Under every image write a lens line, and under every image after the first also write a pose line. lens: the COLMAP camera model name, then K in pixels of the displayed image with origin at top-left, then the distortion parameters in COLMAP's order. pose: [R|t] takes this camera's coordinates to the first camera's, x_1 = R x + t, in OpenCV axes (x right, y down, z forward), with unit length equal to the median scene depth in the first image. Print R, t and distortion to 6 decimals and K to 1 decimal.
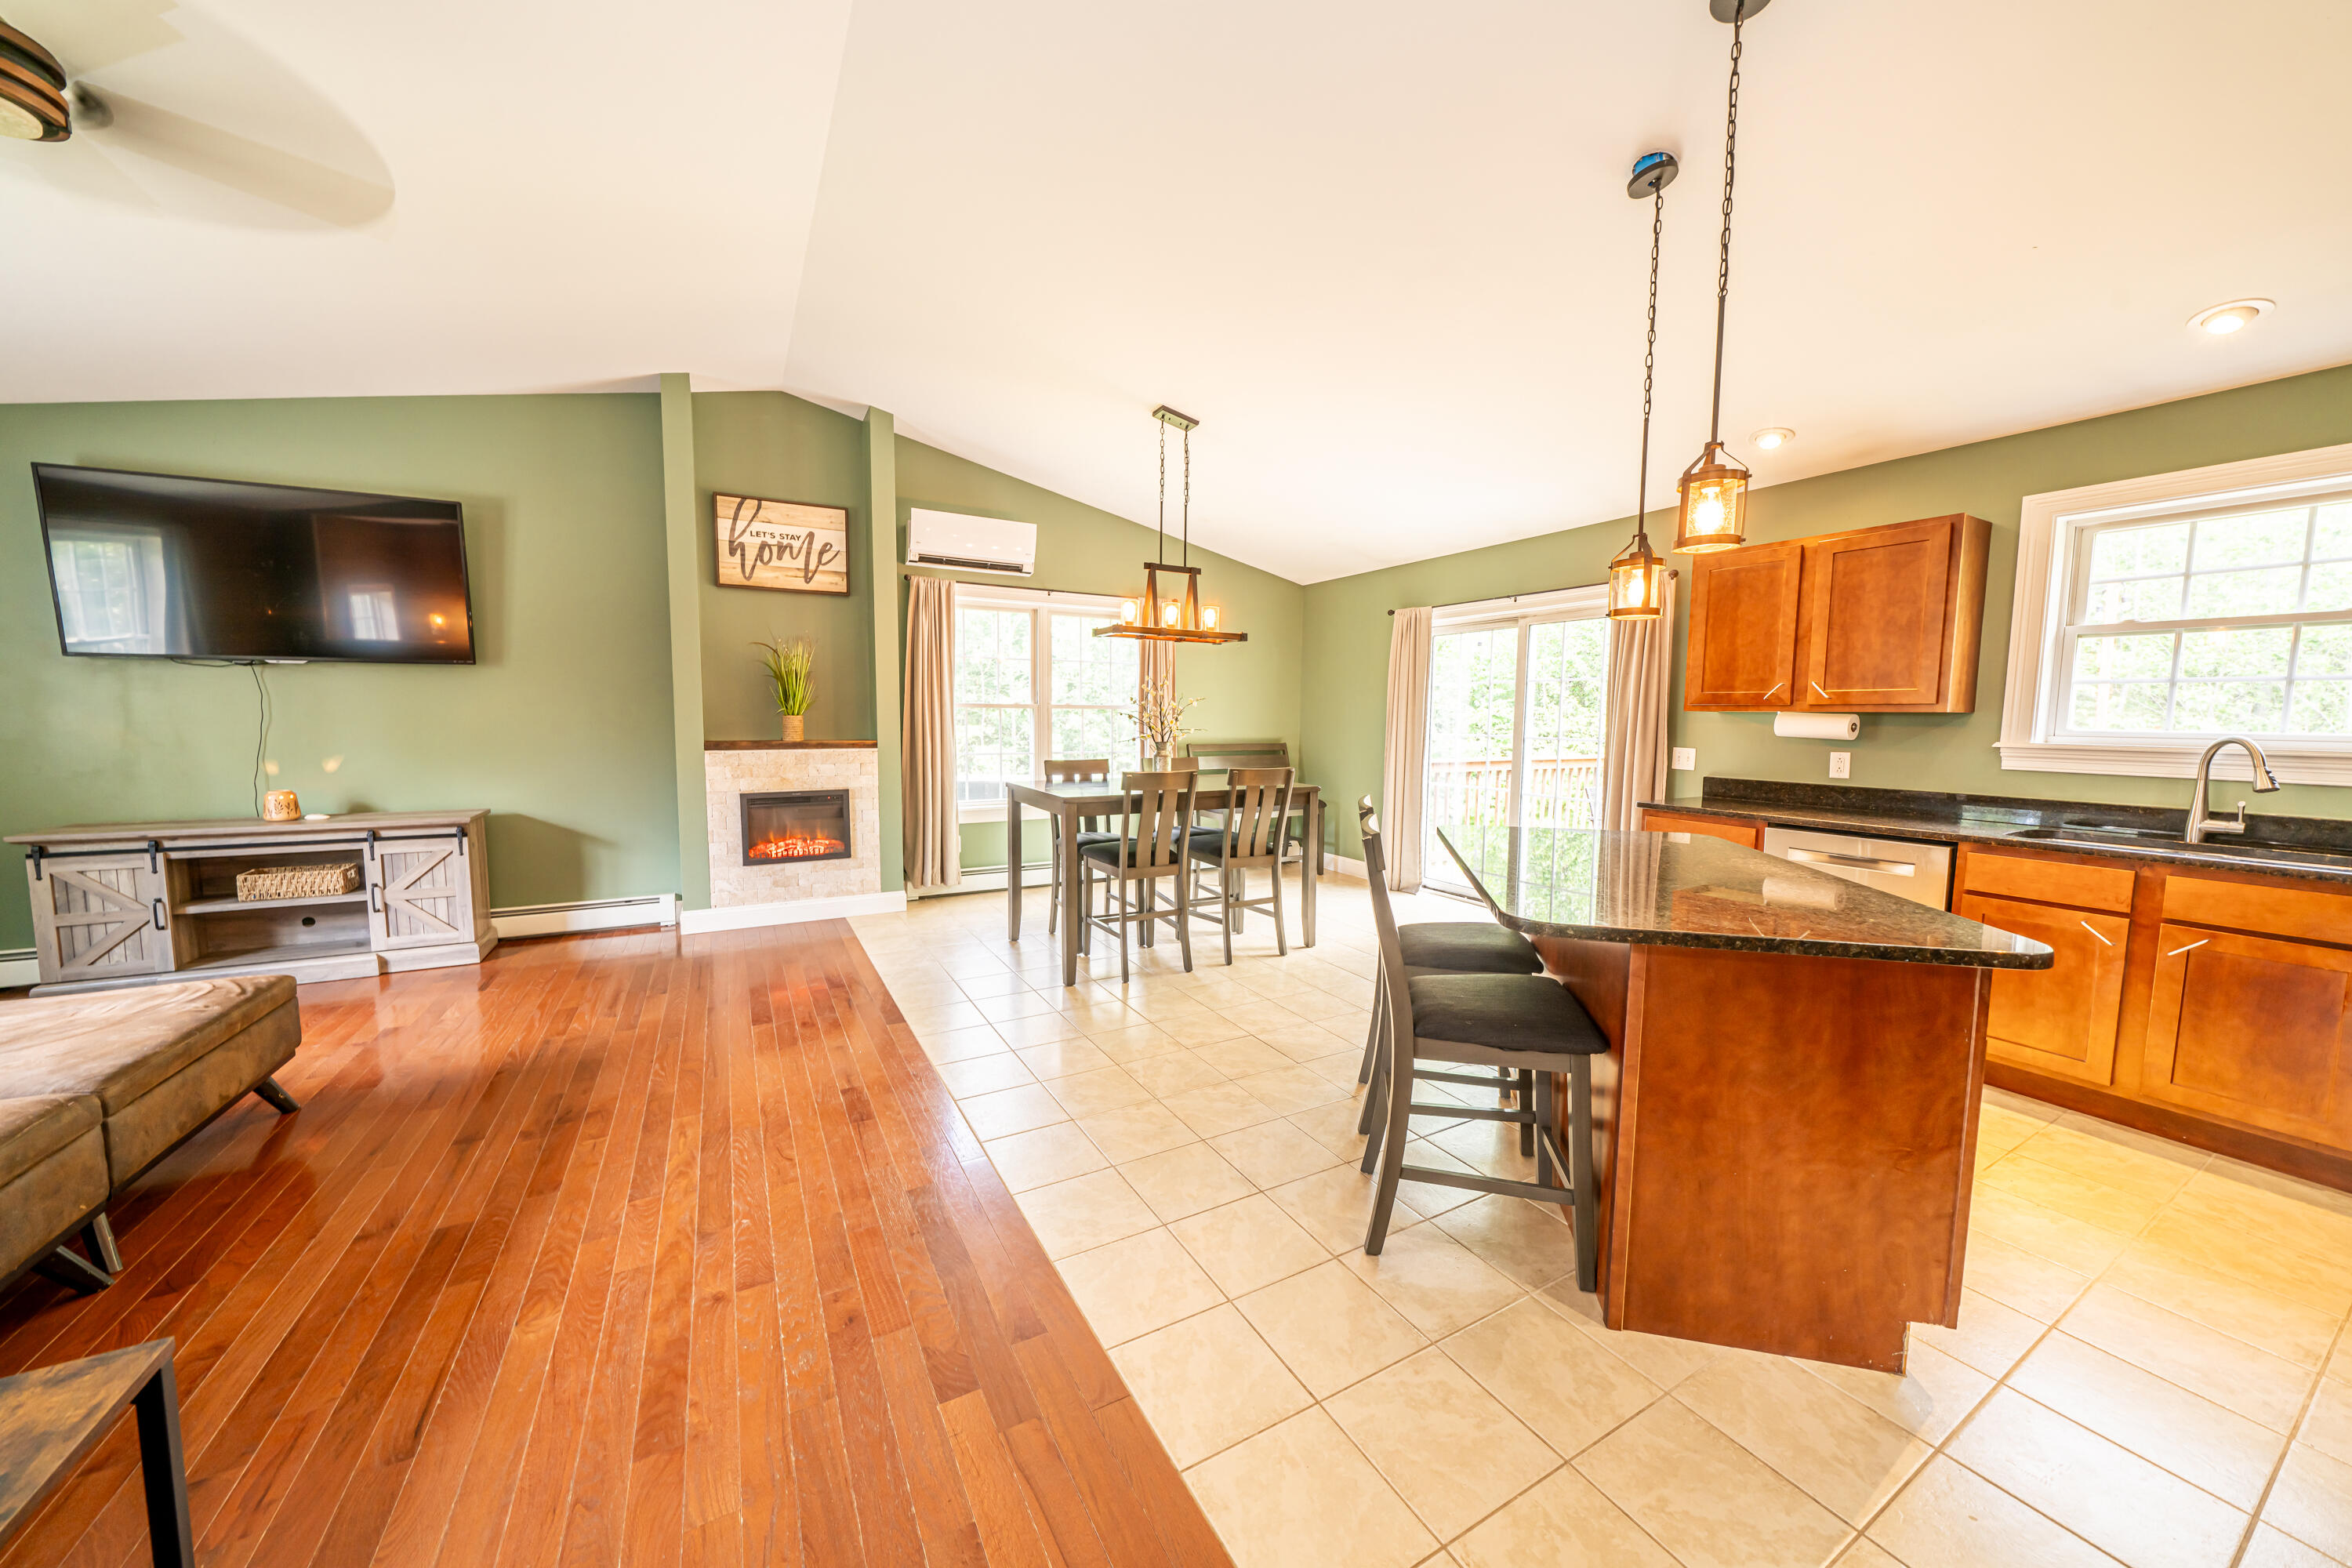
lens RADIAL K [[800.3, 0, 1166.0], [0, 800.3, 783.7], [0, 0, 1]] dist [-0.005814, 0.000227]
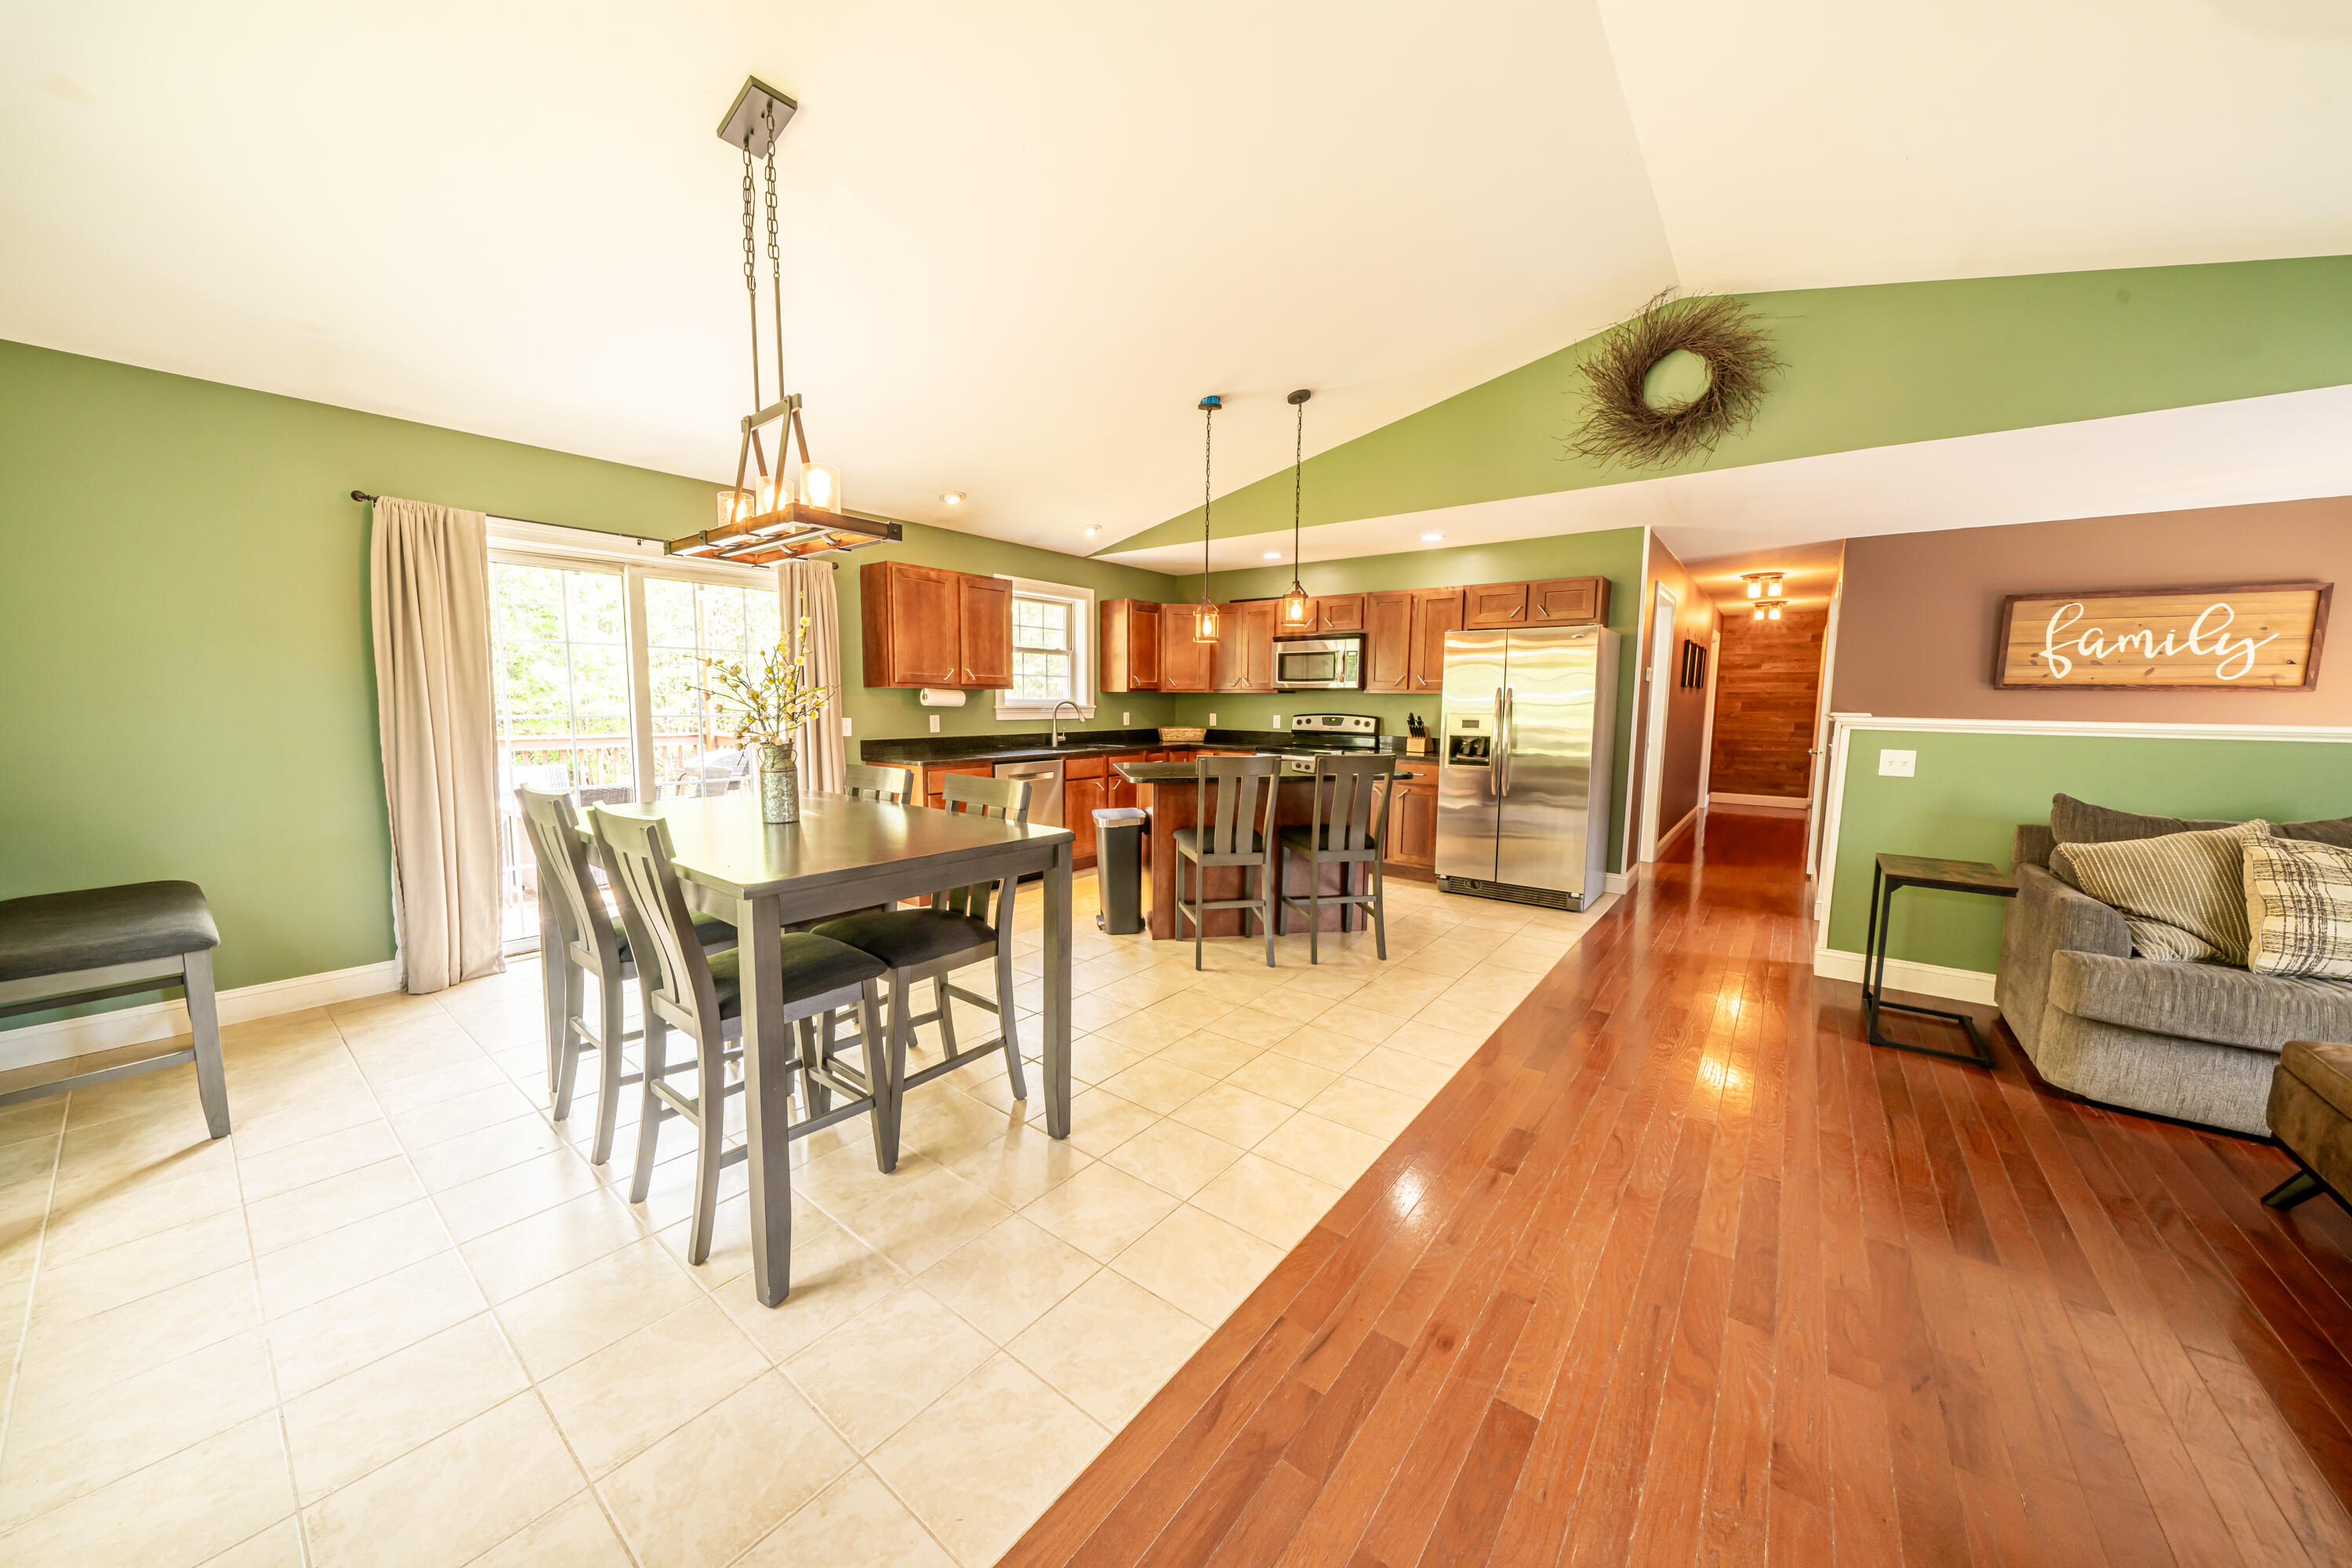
lens RADIAL K [[800.3, 0, 1165.3], [0, 800.3, 780.7], [0, 0, 1]] dist [-0.005814, 0.000227]
pose [[-0.386449, -0.107092, 0.916072, -0.721788], [0.067289, 0.987315, 0.143807, -0.105523], [-0.919853, 0.117216, -0.374341, 1.182304]]
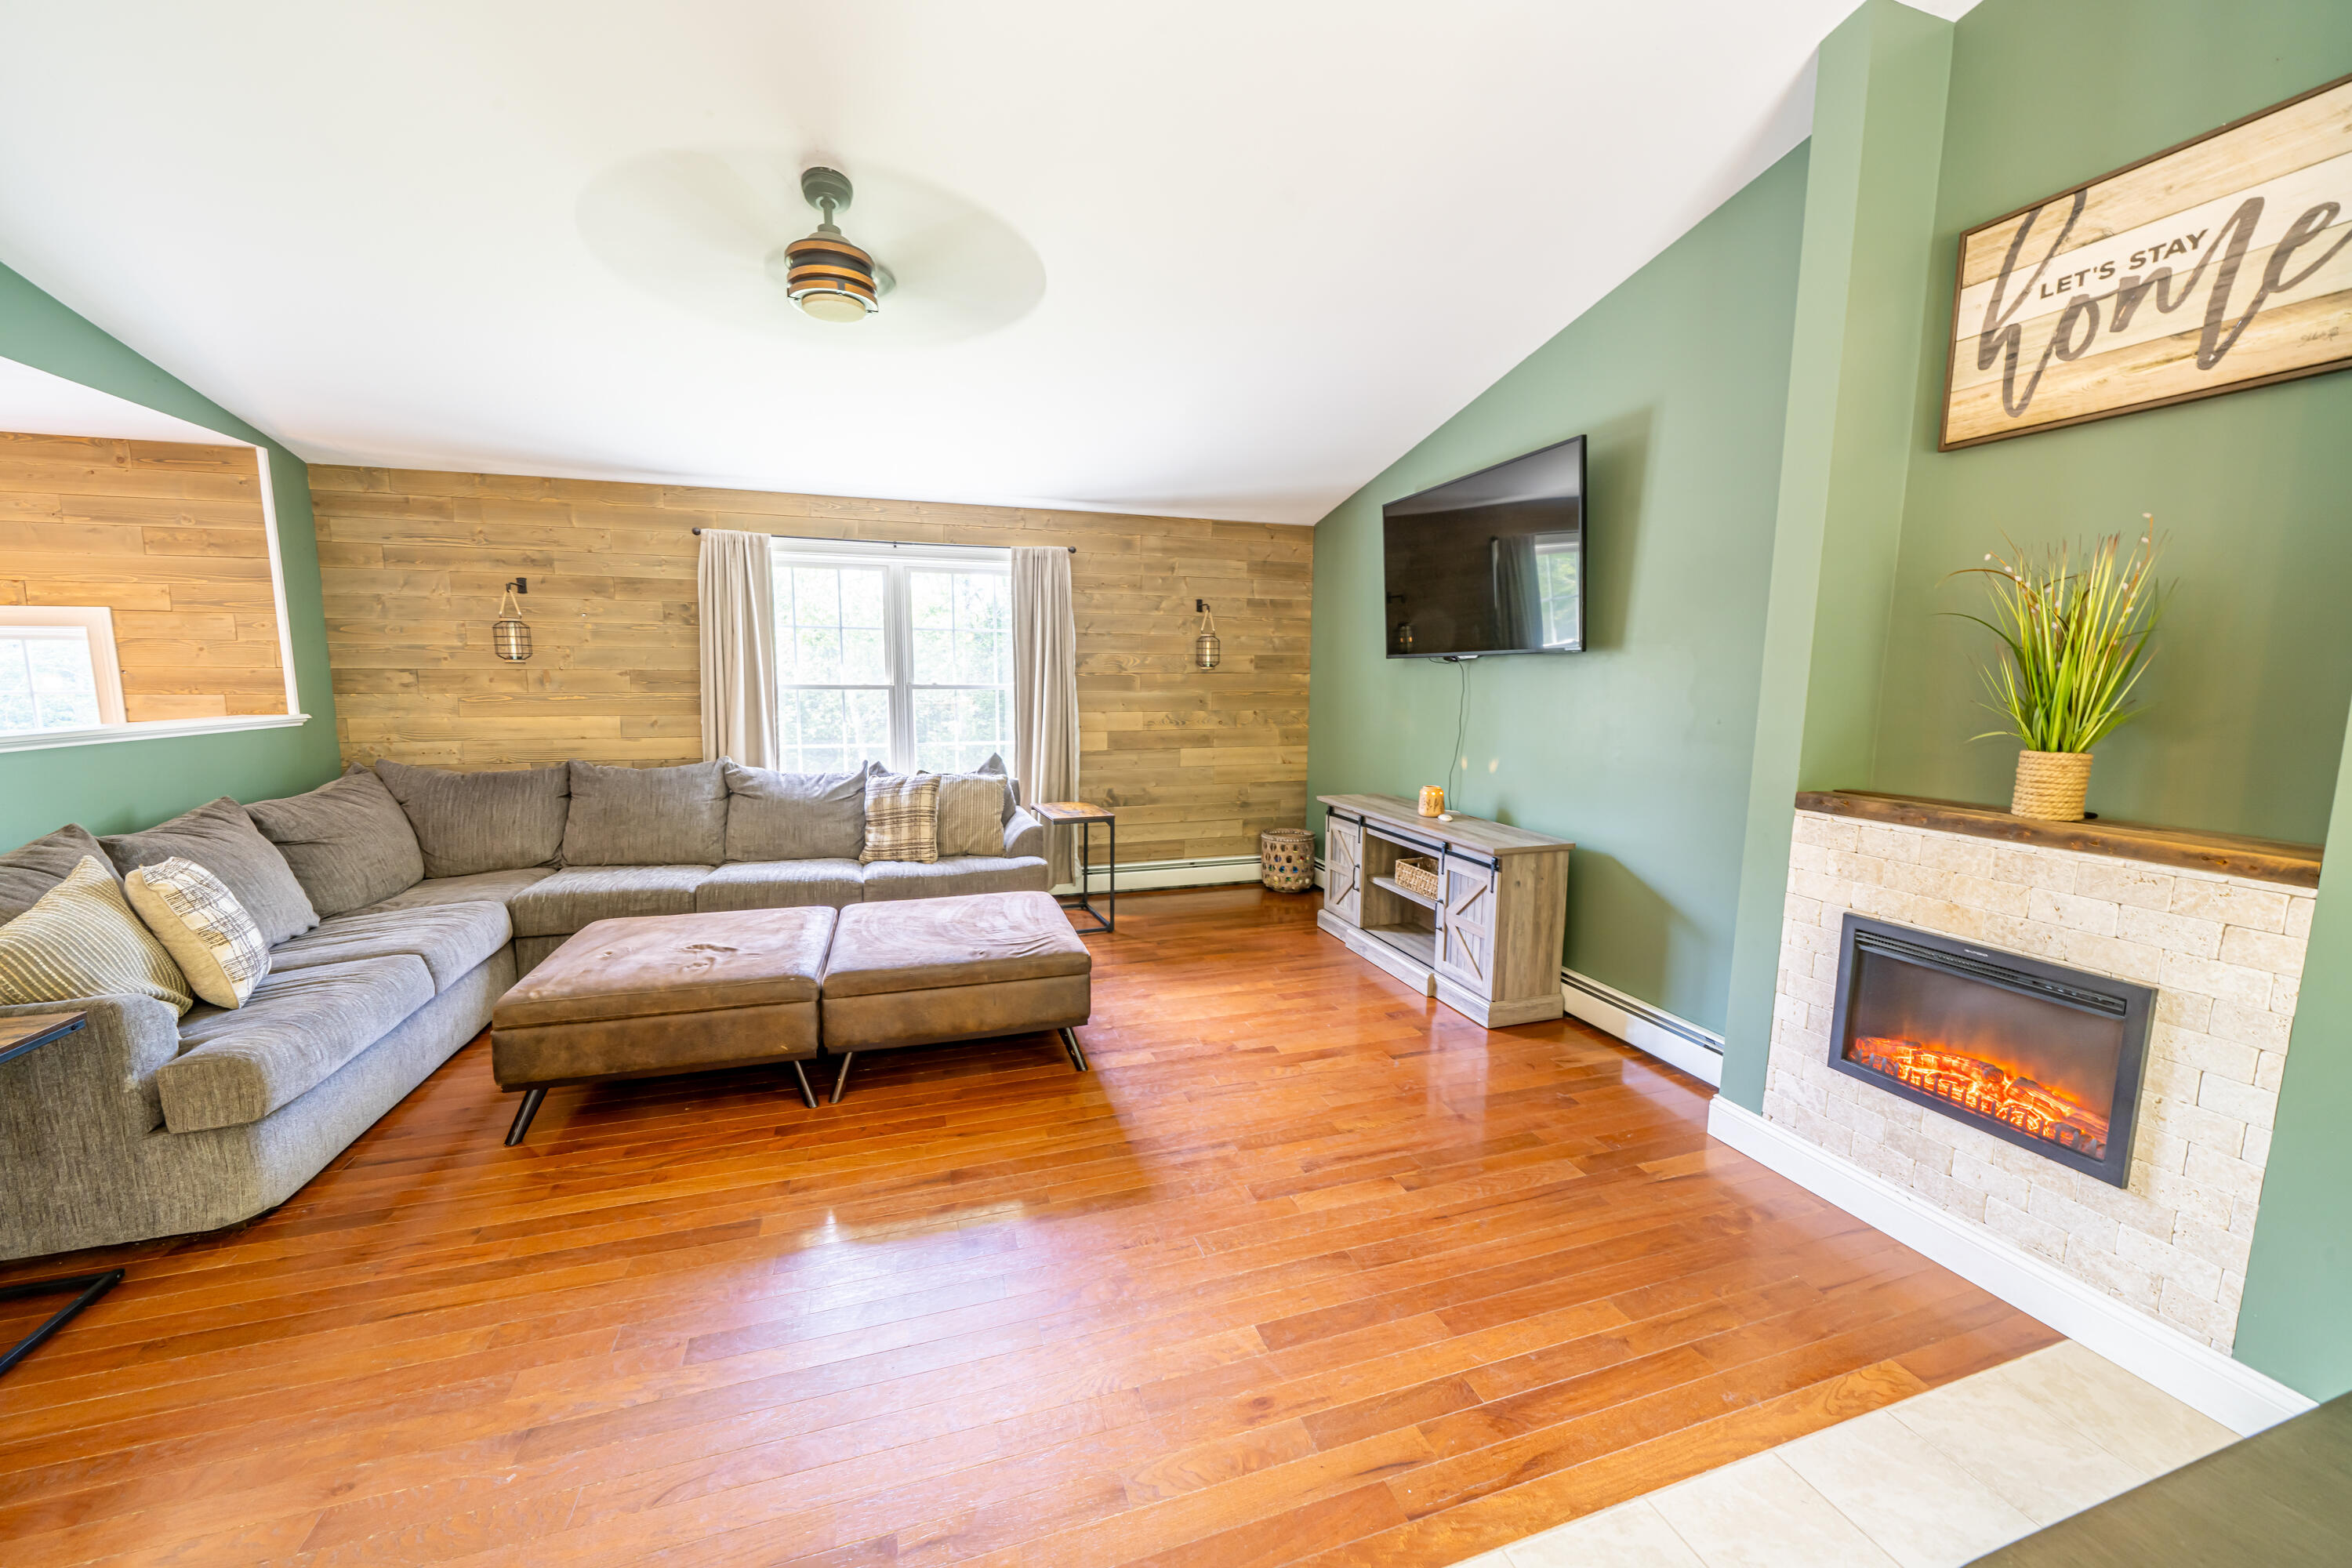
lens RADIAL K [[862.5, 0, 1166.8], [0, 862.5, 778.4], [0, 0, 1]] dist [-0.004630, -0.000429]
pose [[-0.194438, 0.111664, -0.974538, 0.014672], [-0.092014, 0.987043, 0.131455, -0.118914], [0.976590, 0.115231, -0.181643, 0.908099]]
